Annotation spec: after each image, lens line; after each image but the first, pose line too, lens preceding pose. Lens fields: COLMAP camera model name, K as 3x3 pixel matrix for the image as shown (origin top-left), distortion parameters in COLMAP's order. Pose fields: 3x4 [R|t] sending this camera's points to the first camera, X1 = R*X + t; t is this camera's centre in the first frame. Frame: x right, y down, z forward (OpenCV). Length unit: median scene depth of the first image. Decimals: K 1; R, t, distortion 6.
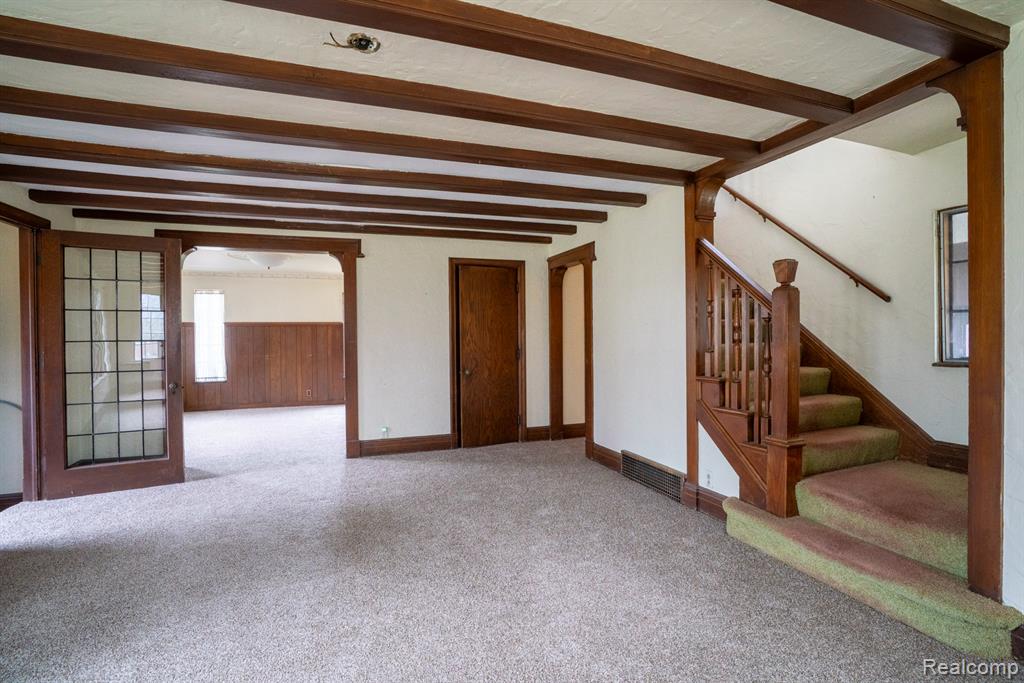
lens RADIAL K [[470.0, 0, 507.1], [0, 470.0, 338.9], [0, 0, 1]] dist [-0.015312, 0.002437]
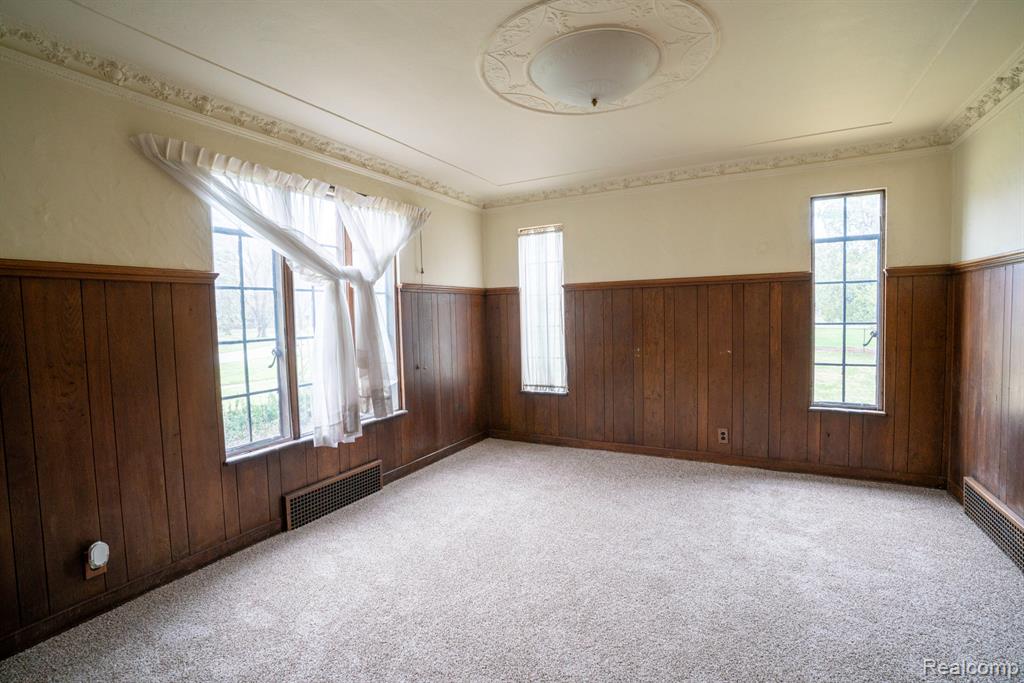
lens RADIAL K [[470.0, 0, 507.3], [0, 470.0, 341.7], [0, 0, 1]] dist [-0.015312, 0.002437]
pose [[0.652888, 0.037349, -0.756533, -0.239327], [0.009974, 0.998273, 0.057891, -0.002157], [0.757389, -0.045342, 0.651388, 0.598462]]
